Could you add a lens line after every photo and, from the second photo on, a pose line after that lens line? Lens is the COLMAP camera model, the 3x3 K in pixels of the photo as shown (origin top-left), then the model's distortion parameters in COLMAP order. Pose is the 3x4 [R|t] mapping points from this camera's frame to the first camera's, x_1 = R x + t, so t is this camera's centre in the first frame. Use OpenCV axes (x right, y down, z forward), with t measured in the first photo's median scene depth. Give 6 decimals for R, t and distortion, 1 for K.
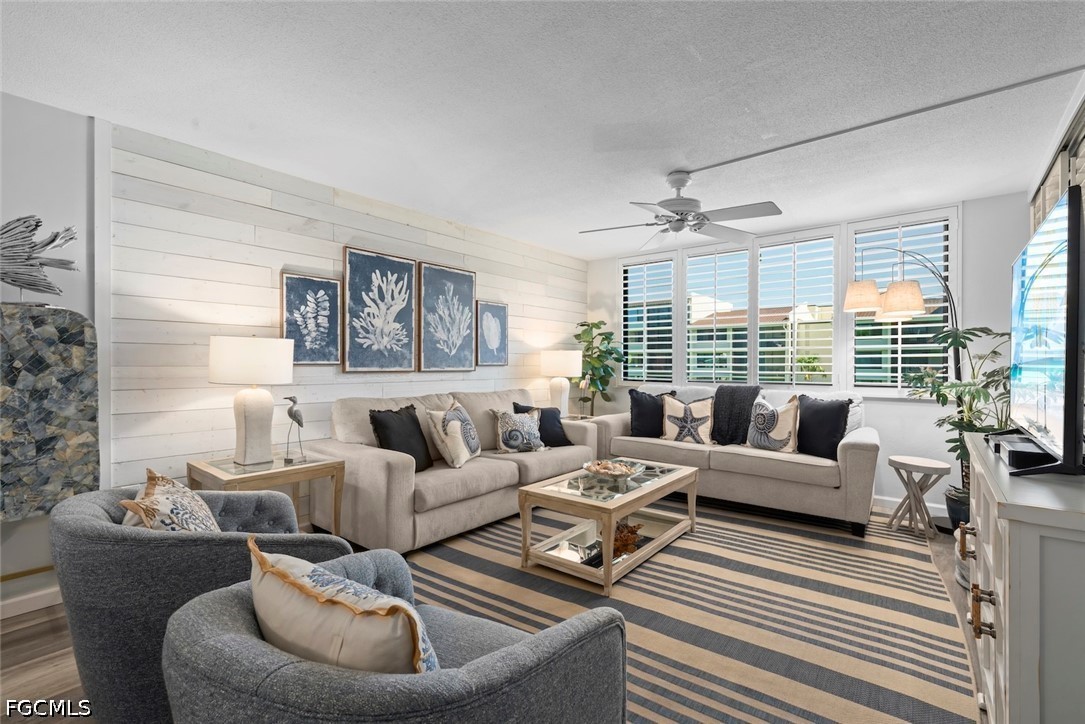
lens RADIAL K [[475.7, 0, 547.6], [0, 475.7, 367.0], [0, 0, 1]] dist [0.000477, -0.001557]
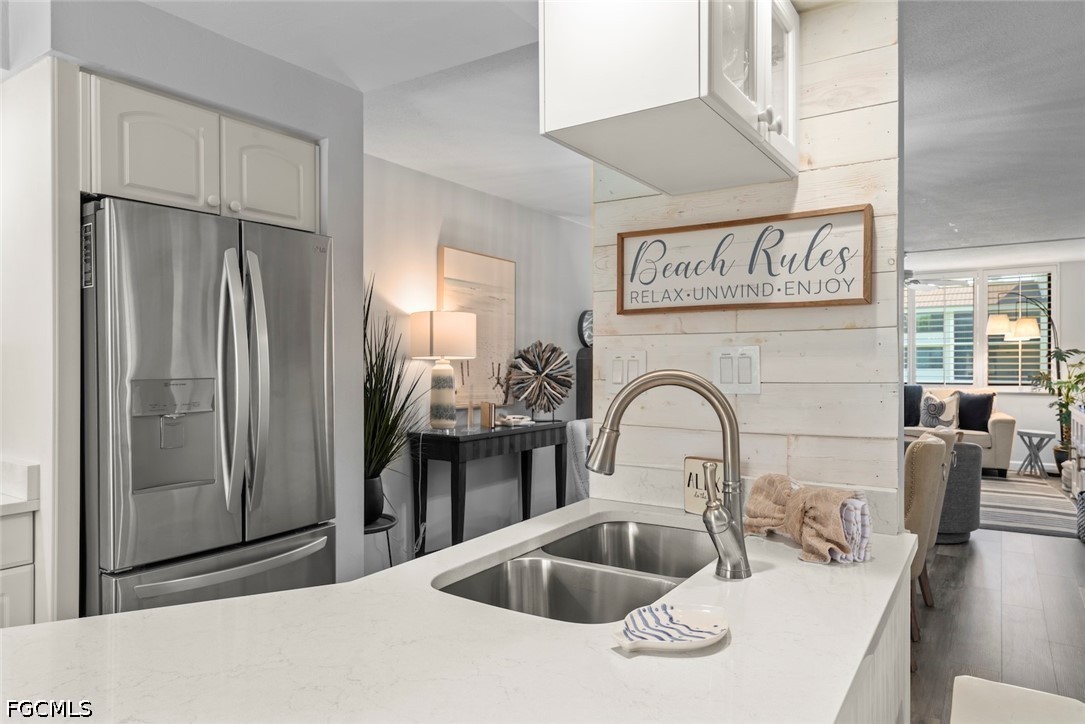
lens RADIAL K [[677.5, 0, 541.1], [0, 677.5, 366.0], [0, 0, 1]] dist [0.004913, -0.004437]
pose [[0.996168, -0.004392, 0.087347, -1.054407], [0.004612, 0.999987, -0.002318, -0.021783], [-0.087336, 0.002712, 0.996175, -1.102486]]
